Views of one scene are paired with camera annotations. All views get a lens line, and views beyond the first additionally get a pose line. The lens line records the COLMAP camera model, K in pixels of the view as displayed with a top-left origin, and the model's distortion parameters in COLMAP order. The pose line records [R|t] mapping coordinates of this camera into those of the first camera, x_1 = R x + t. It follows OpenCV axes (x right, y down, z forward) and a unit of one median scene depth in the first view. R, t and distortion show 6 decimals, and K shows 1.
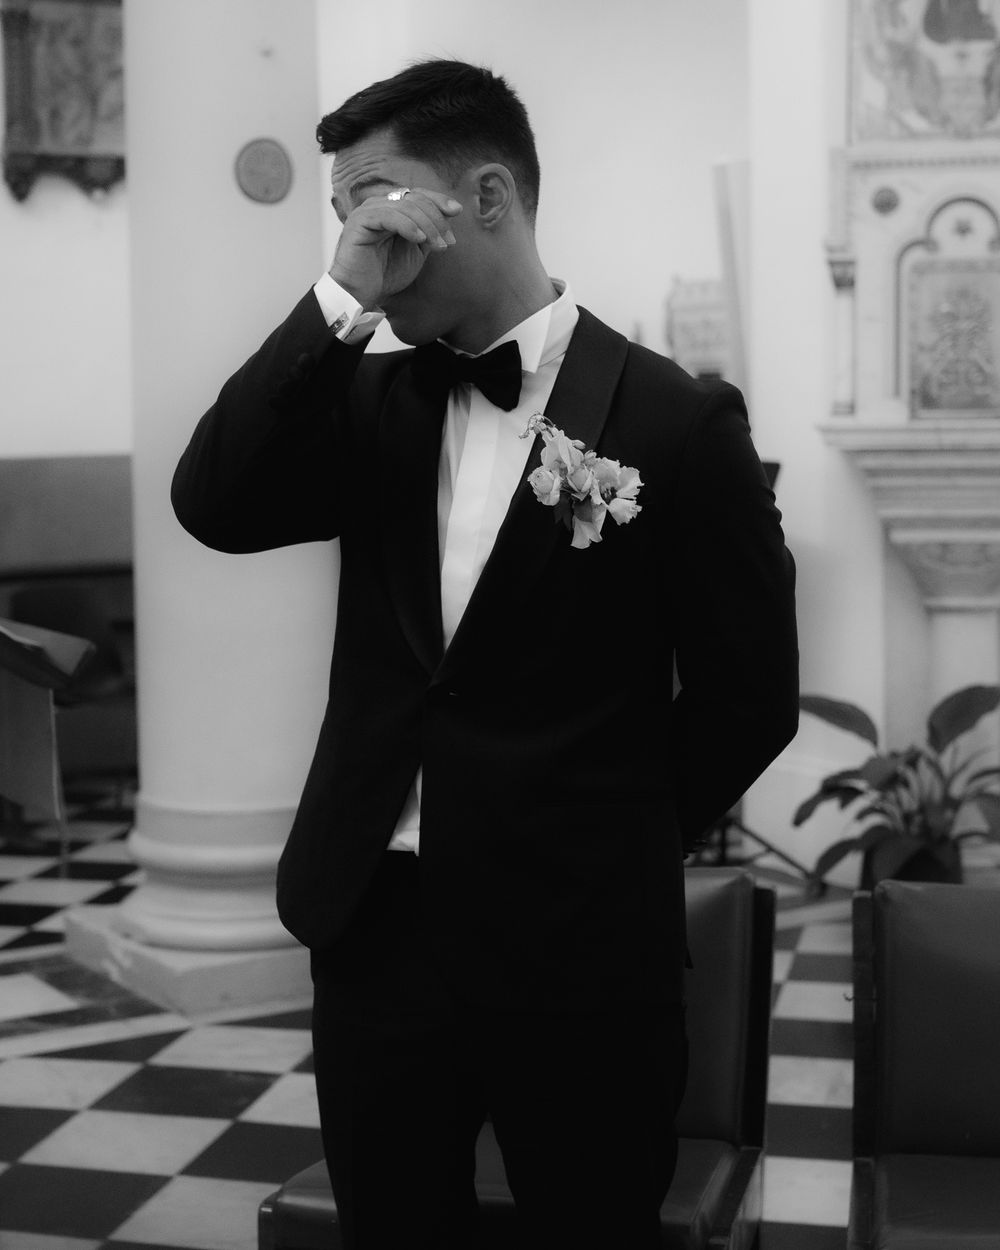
lens RADIAL K [[2029.1, 0, 500.0], [0, 2029.1, 625.0], [0, 0, 1]] dist [-0.049980, -0.126644]
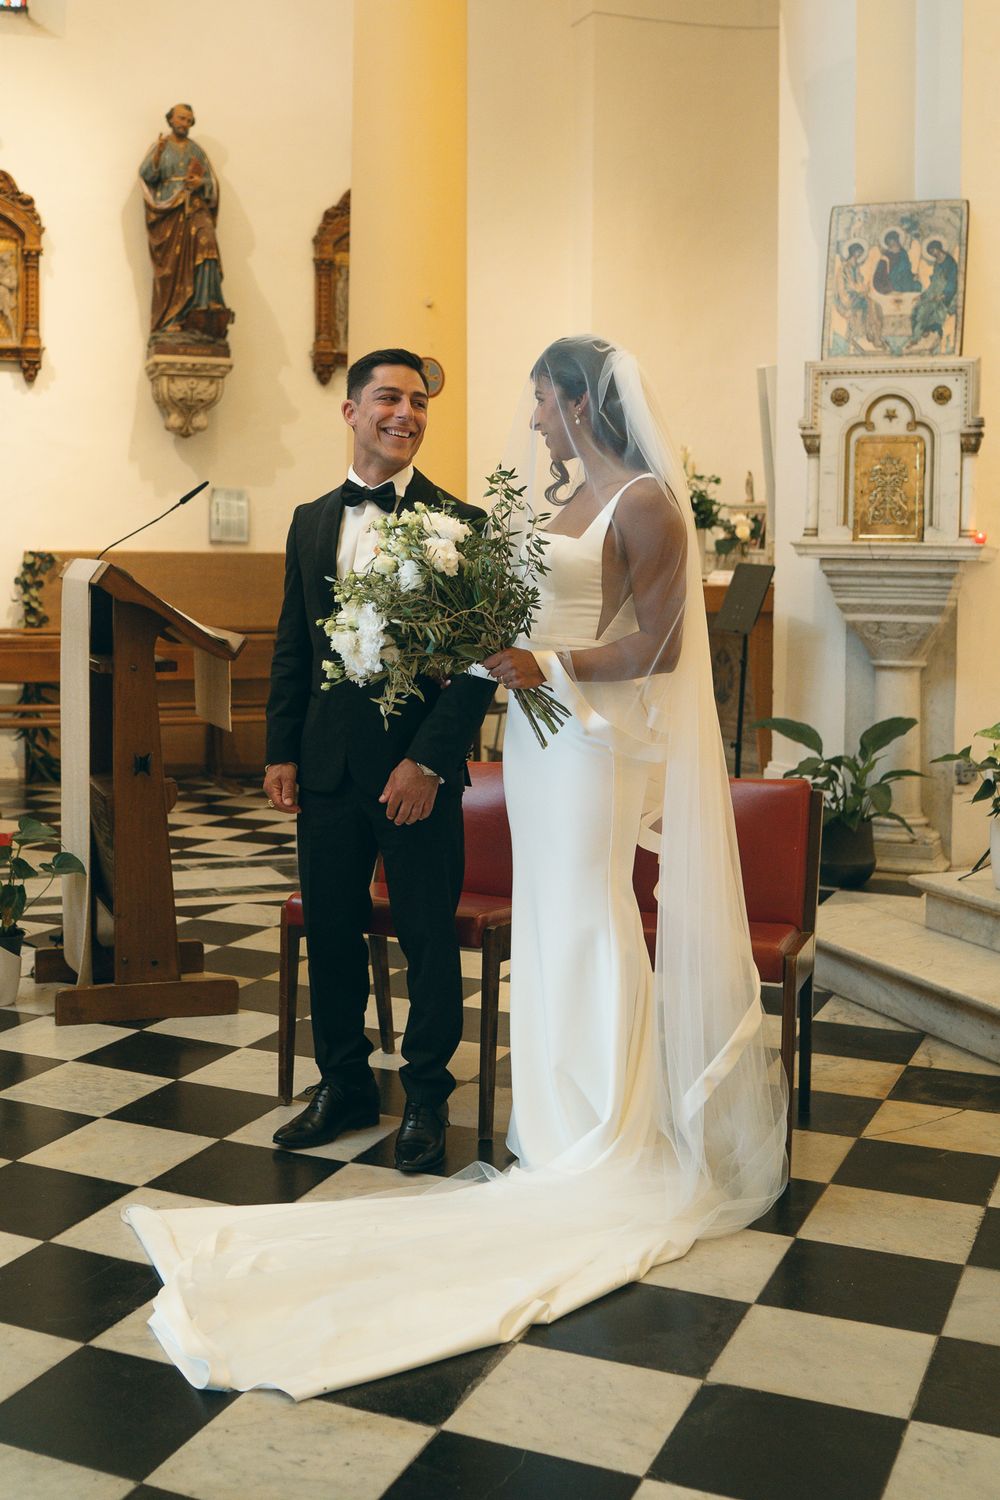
lens RADIAL K [[1623.1, 0, 502.3], [0, 1623.1, 622.8], [0, 0, 1]] dist [-0.047842, -0.001816]
pose [[0.985799, 0.032657, -0.164724, 0.145295], [-0.041155, 0.997978, -0.048442, 0.030451], [0.162809, 0.054533, 0.985149, -0.237416]]
